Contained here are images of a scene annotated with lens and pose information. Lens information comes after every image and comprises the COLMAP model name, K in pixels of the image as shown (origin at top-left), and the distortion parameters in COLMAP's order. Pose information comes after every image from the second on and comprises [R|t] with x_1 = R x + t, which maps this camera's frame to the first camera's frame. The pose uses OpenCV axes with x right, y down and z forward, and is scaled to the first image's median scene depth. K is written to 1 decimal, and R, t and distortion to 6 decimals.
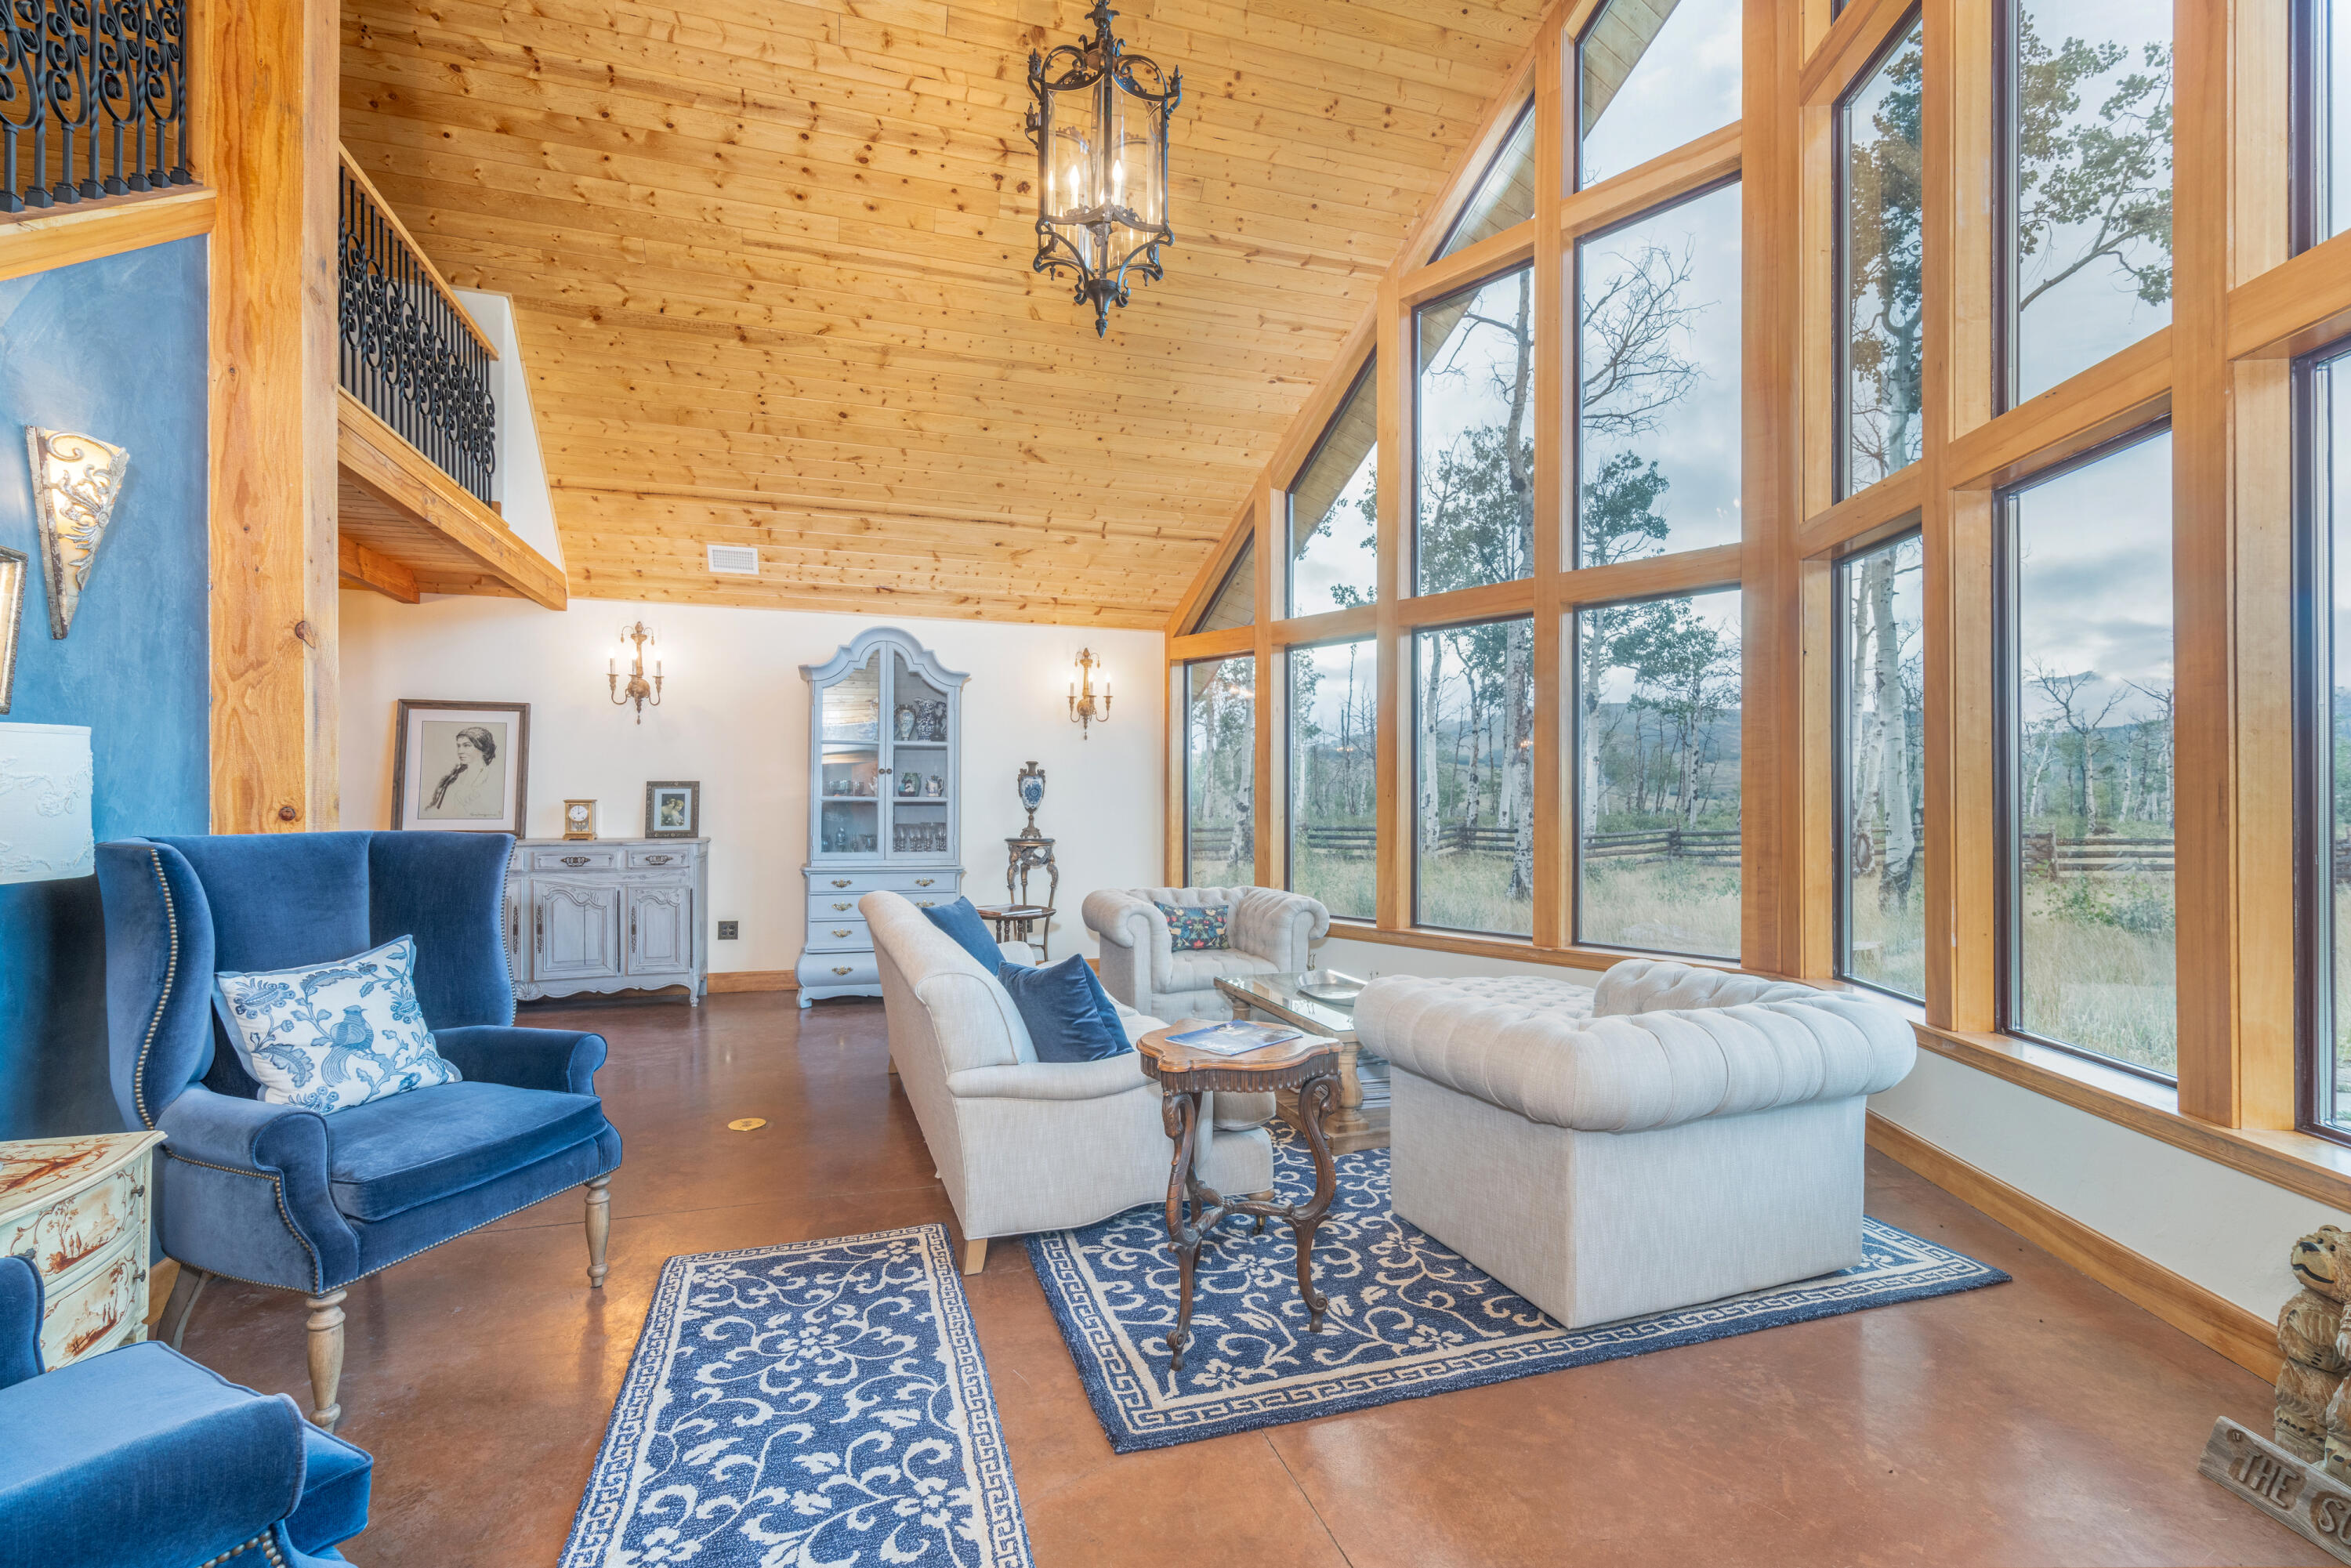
lens RADIAL K [[1092.6, 0, 1175.5], [0, 1092.6, 784.0], [0, 0, 1]] dist [-0.004115, -0.000371]
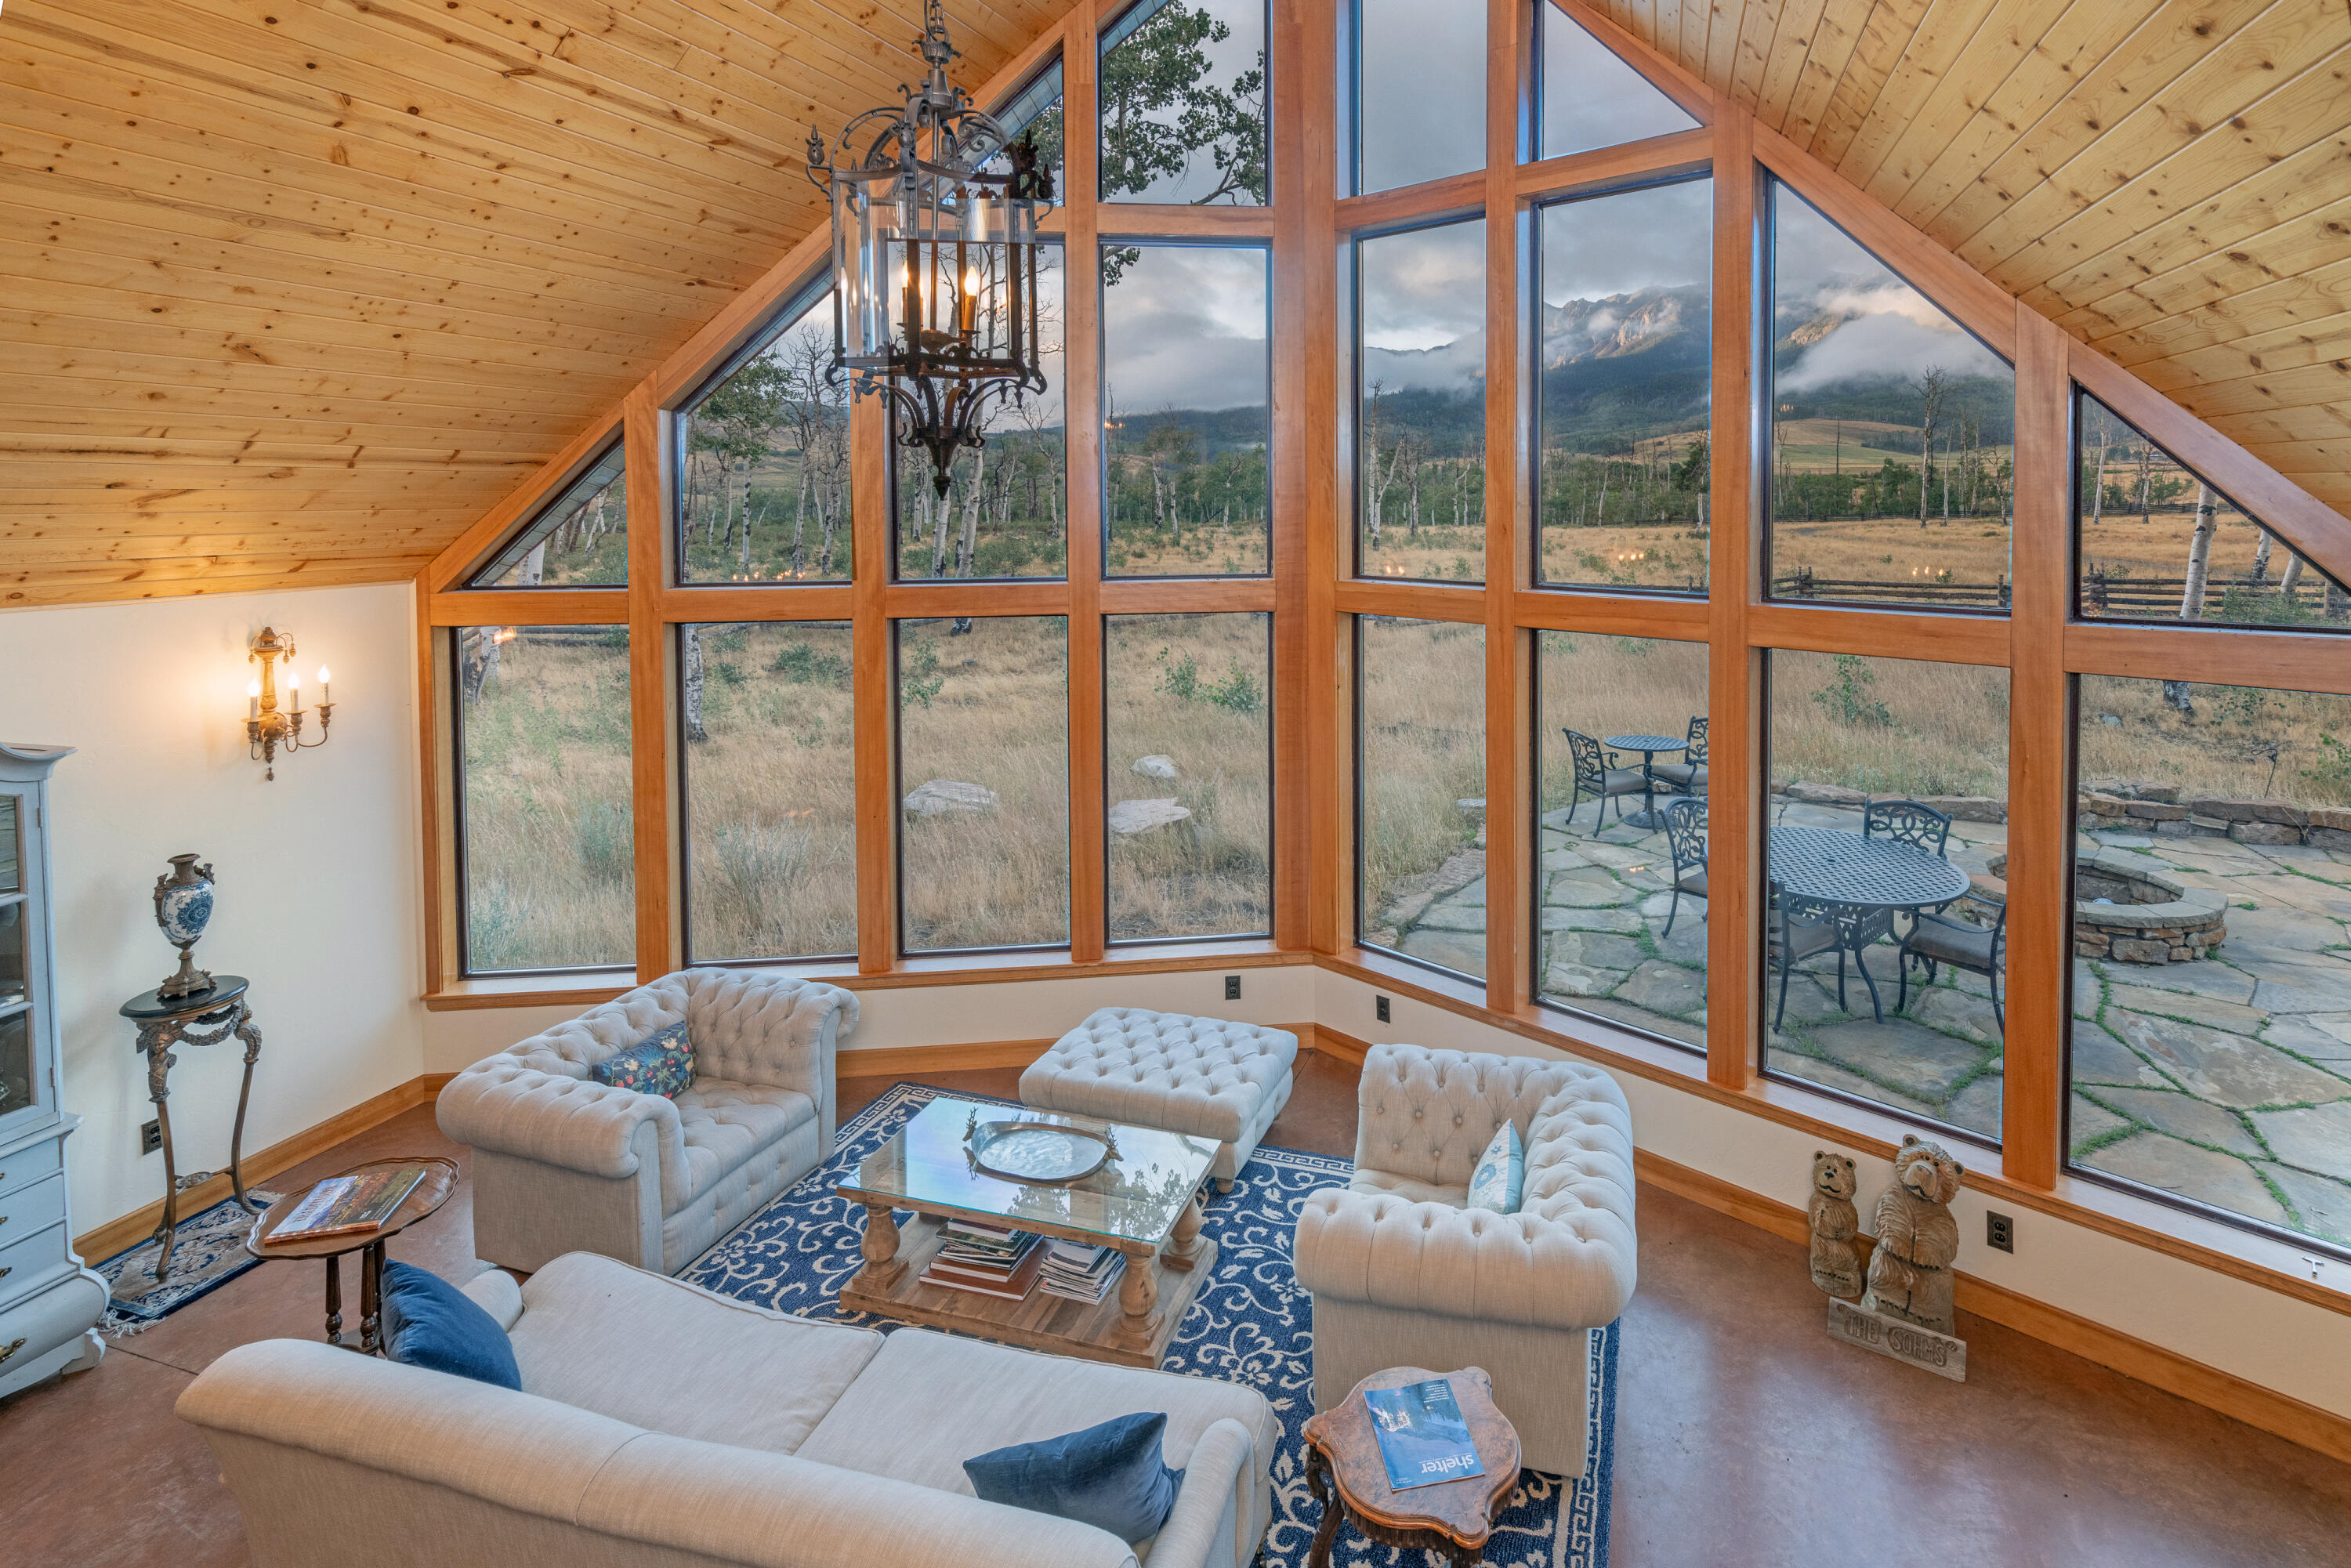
lens RADIAL K [[1123.8, 0, 1354.0], [0, 1123.8, 521.5], [0, 0, 1]] dist [-0.002387, -0.000318]
pose [[0.548101, -0.031452, 0.835820, -0.285159], [-0.003852, 0.999187, 0.040125, -0.224221], [-0.836403, -0.025212, 0.547535, 0.191458]]
